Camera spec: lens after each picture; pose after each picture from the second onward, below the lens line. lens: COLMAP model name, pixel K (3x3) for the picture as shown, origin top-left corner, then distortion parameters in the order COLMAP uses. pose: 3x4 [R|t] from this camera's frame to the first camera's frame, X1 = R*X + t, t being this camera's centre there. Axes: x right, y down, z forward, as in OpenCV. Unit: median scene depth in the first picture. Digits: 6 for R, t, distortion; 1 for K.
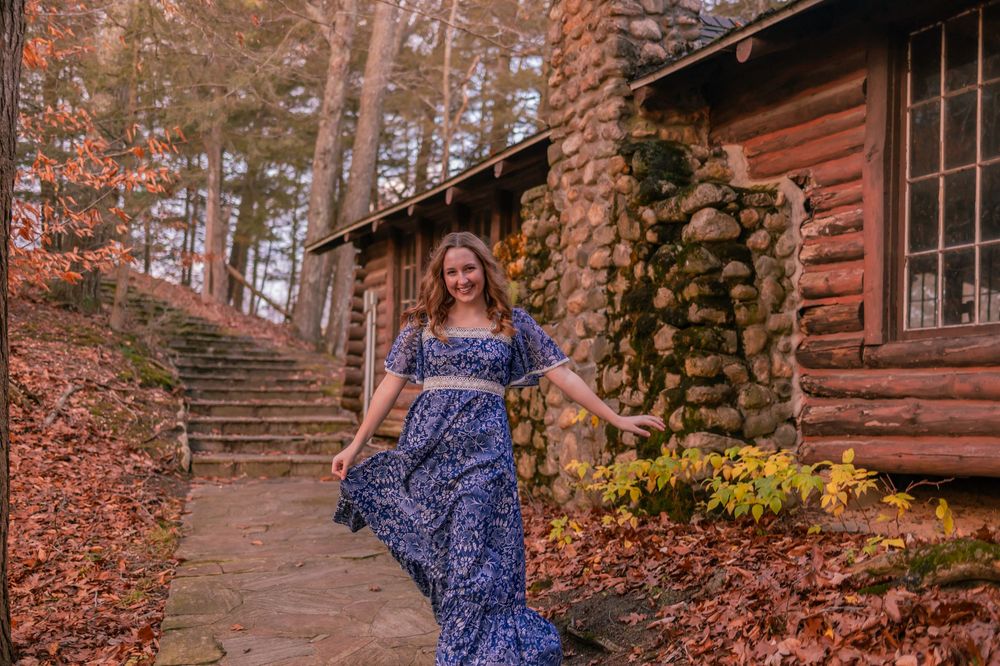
lens RADIAL K [[1053.3, 0, 500.0], [0, 1053.3, 333.0], [0, 0, 1]] dist [0.055809, -0.037585]
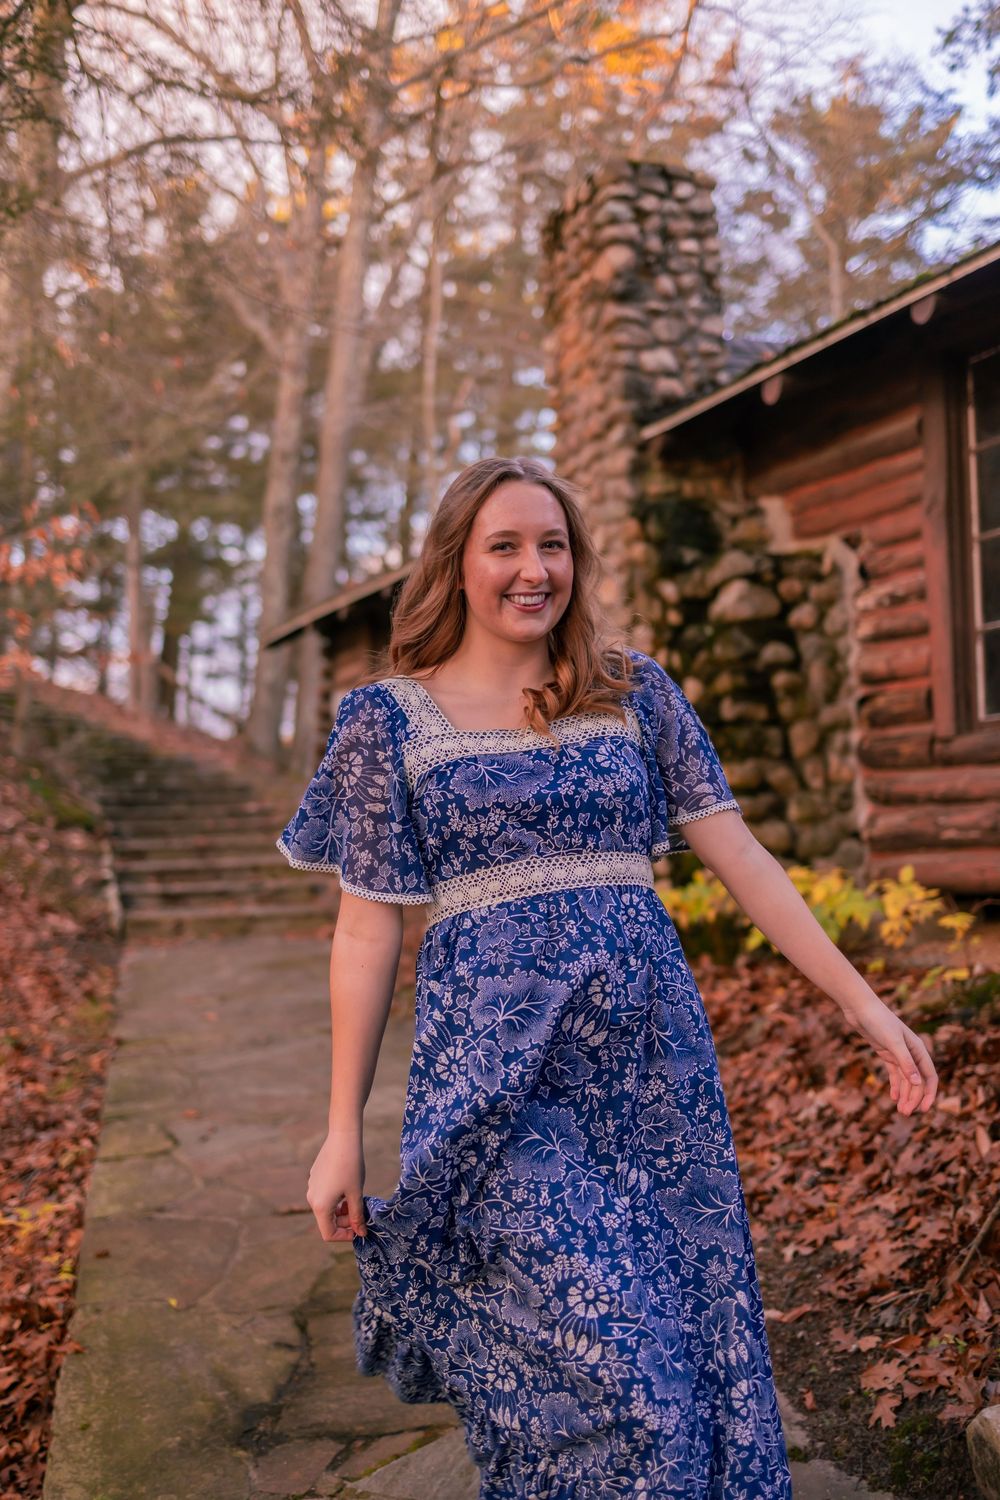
lens RADIAL K [[1486.3, 0, 502.9], [0, 1486.3, 693.0], [0, 0, 1]] dist [0.067446, -0.001552]
pose [[0.998588, -0.047782, -0.023229, 0.035771], [0.047207, 0.998580, -0.024683, -0.010917], [0.024375, 0.023551, 0.999425, -0.157957]]
